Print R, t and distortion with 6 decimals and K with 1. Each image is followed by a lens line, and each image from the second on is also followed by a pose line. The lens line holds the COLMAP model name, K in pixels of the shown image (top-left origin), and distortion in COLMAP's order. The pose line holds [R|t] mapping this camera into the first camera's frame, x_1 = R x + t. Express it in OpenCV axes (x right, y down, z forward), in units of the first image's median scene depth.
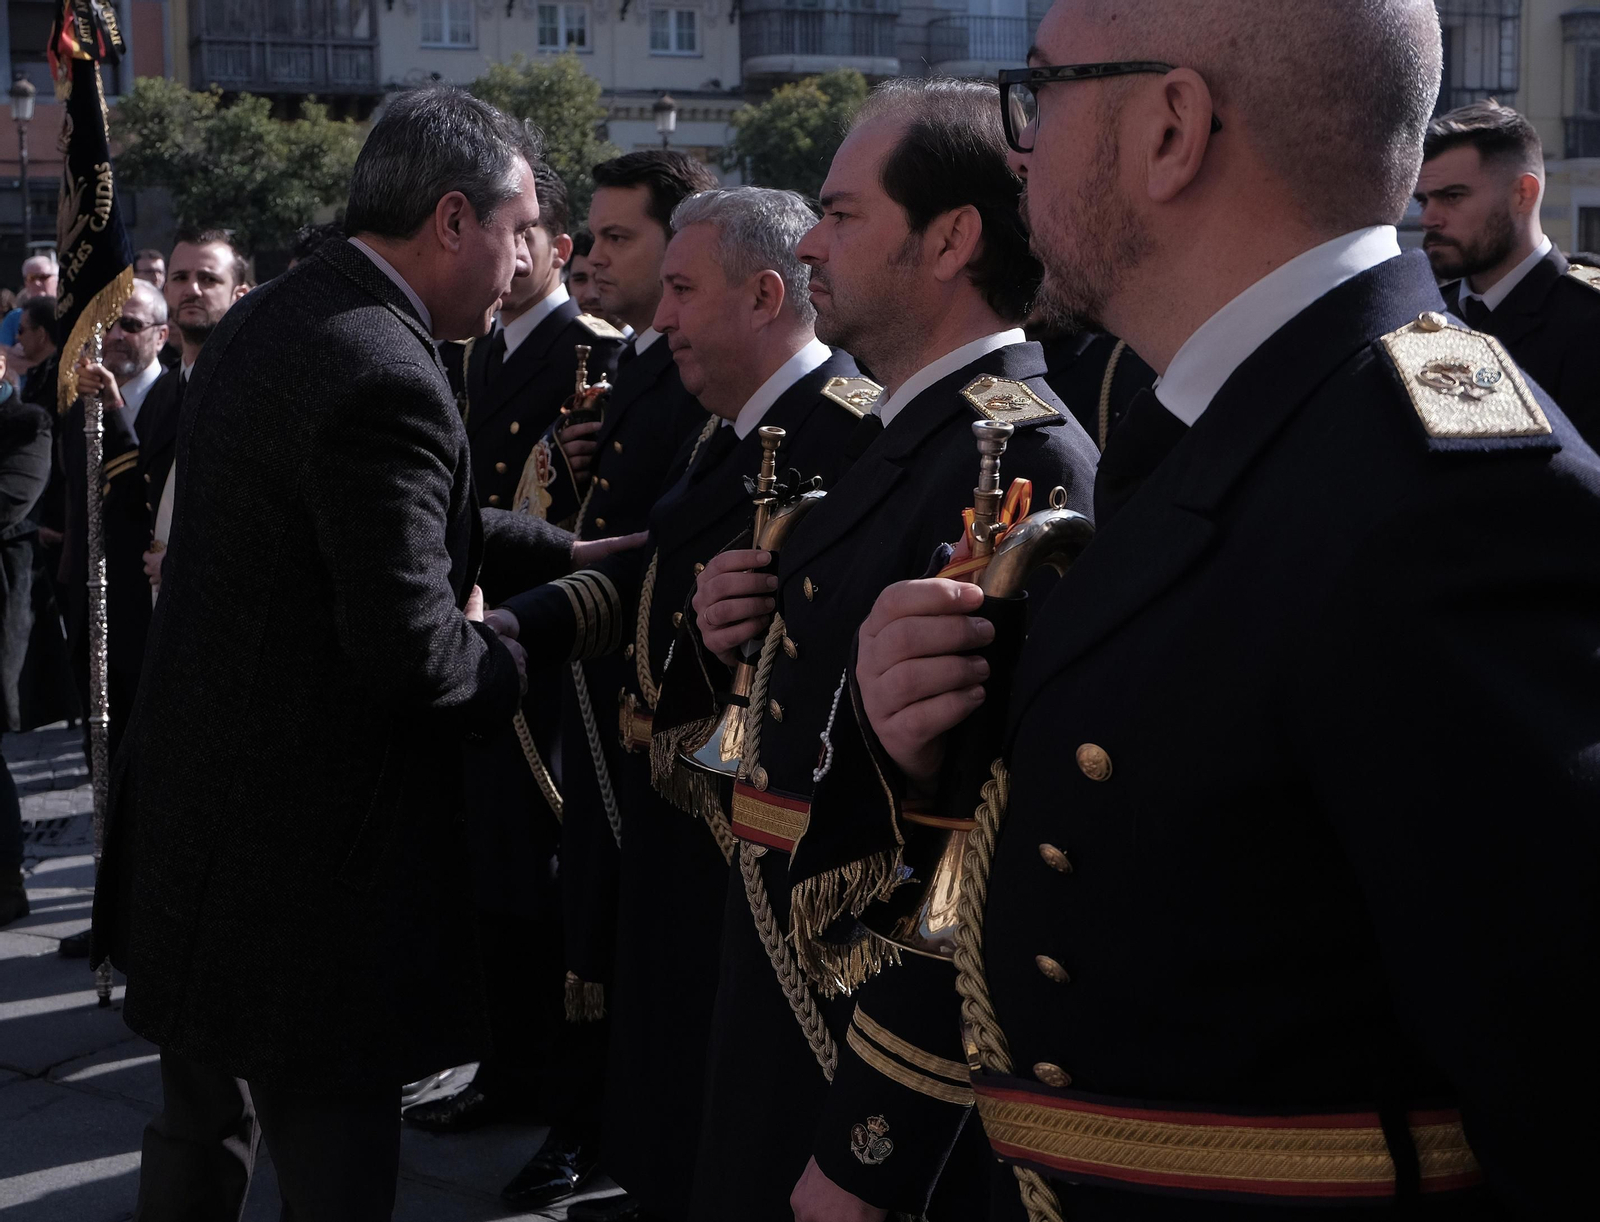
lens RADIAL K [[1784.1, 0, 800.0], [0, 1784.1, 611.0], [0, 0, 1]] dist [0.043056, 0.022562]
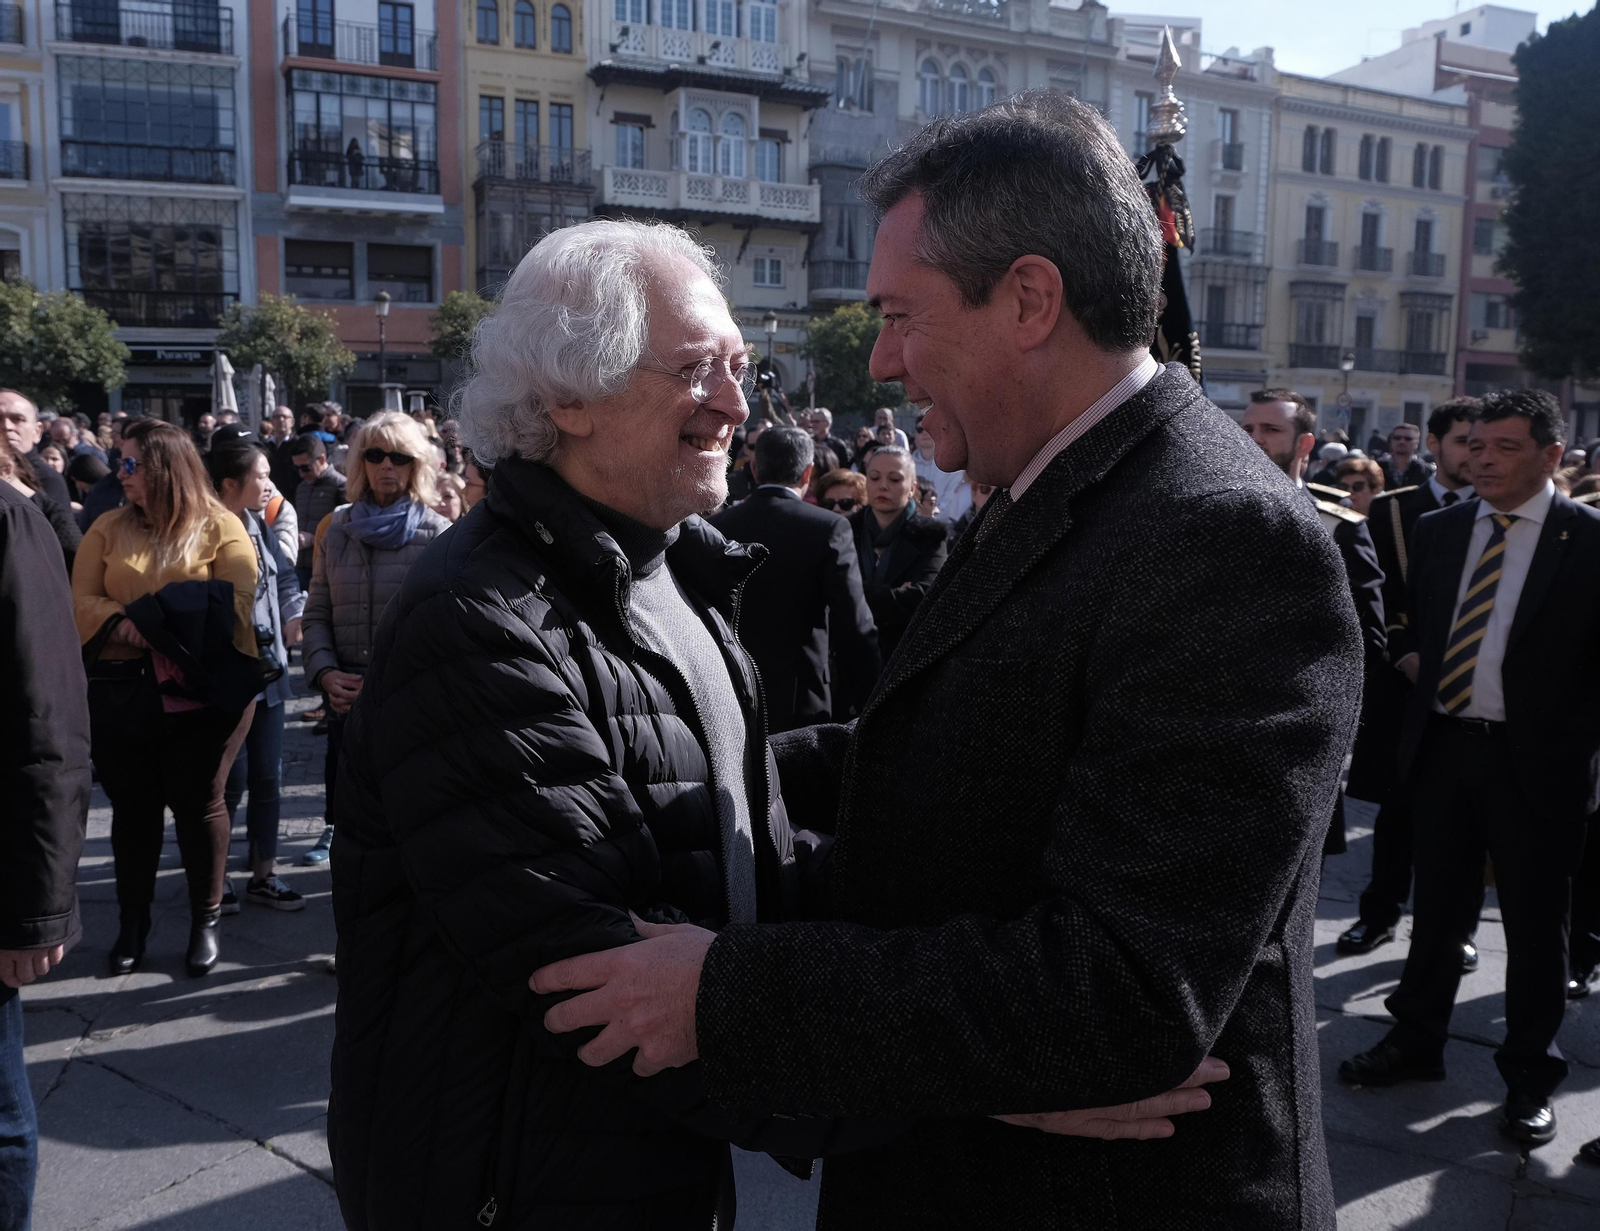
lens RADIAL K [[1784.1, 0, 800.0], [0, 1784.1, 615.5], [0, 0, 1]] dist [0.043056, 0.022562]
pose [[0.985284, 0.001799, 0.170914, -0.314484], [0.017328, 0.993742, -0.110351, 0.154452], [-0.170043, 0.111689, 0.979087, -0.520886]]
